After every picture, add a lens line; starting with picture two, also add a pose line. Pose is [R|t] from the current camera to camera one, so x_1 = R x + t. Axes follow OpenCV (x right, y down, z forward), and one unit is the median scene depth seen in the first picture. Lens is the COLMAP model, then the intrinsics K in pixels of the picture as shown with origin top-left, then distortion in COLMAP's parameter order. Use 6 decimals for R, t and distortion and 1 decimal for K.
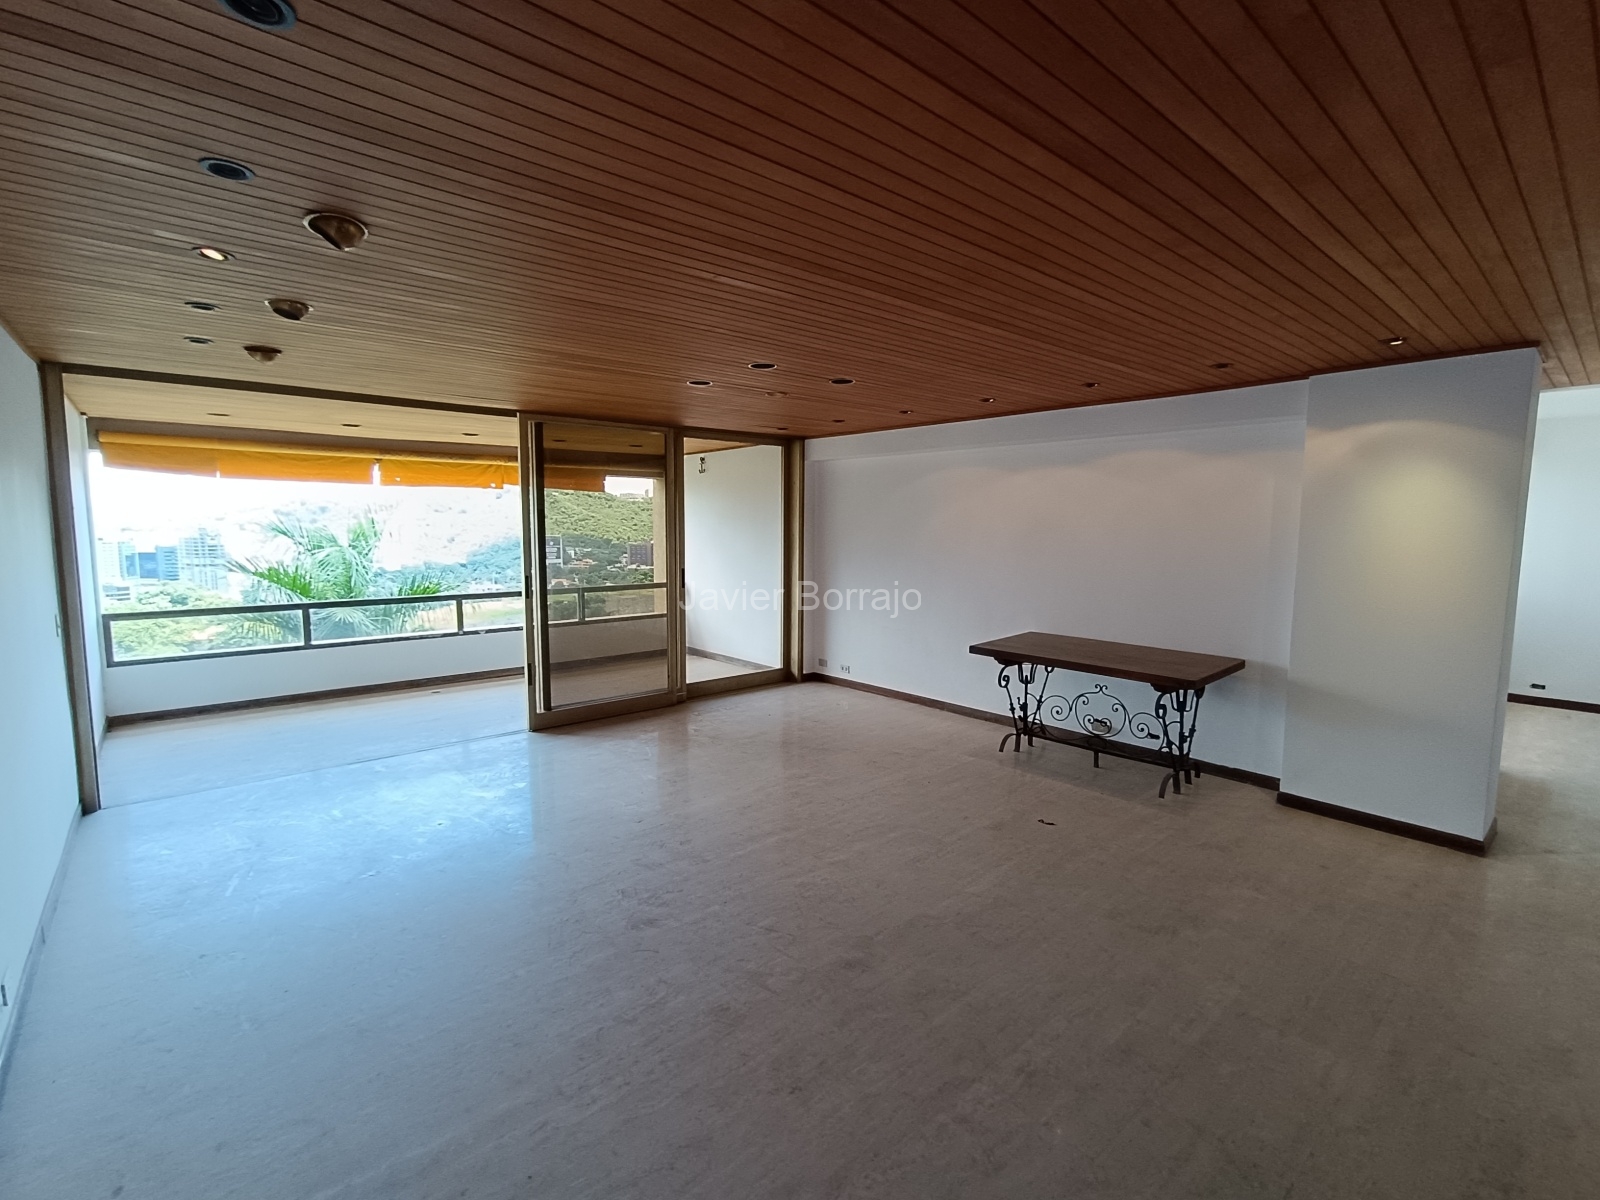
lens RADIAL K [[733.2, 0, 801.7], [0, 733.2, 599.4], [0, 0, 1]] dist [0.002420, 0.002950]
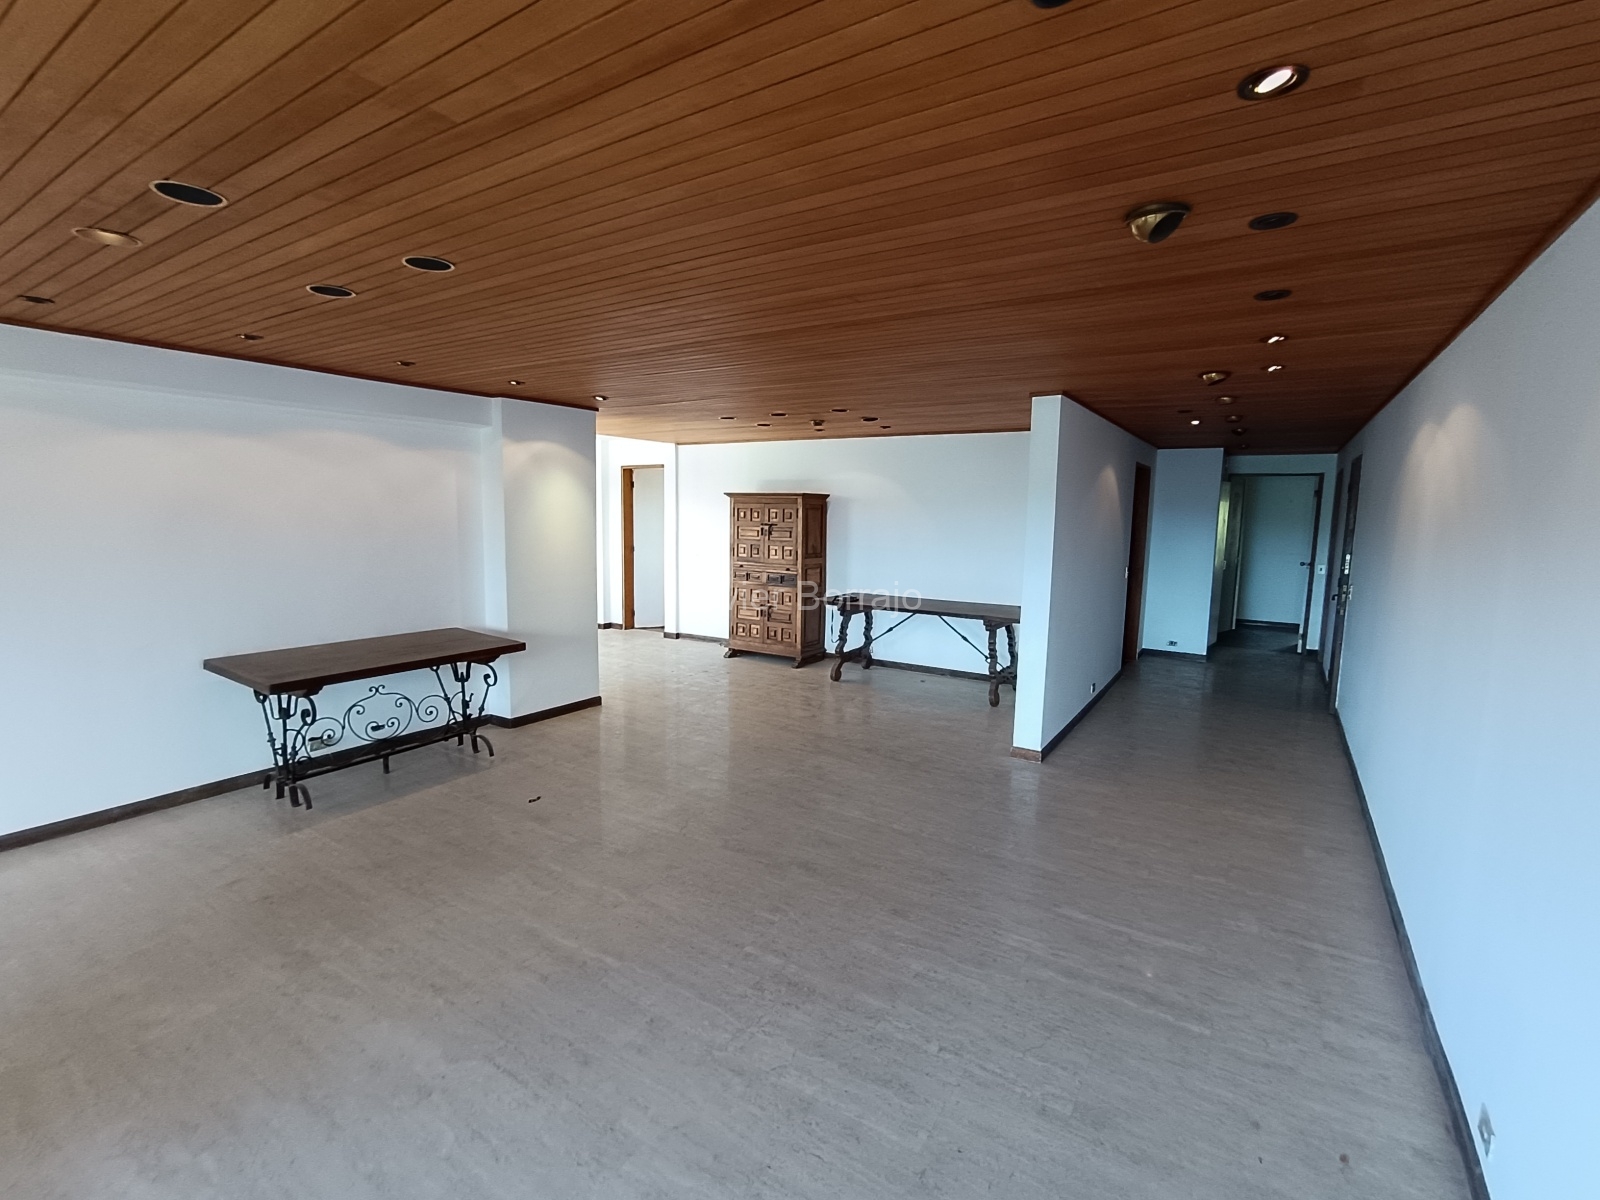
lens RADIAL K [[733.2, 0, 798.1], [0, 733.2, 598.5], [0, 0, 1]] dist [0.002420, 0.002950]
pose [[-0.274481, -0.123218, 0.953665, -0.658607], [0.081941, 0.985152, 0.150870, -0.095753], [-0.958095, 0.119555, -0.260309, 0.785691]]
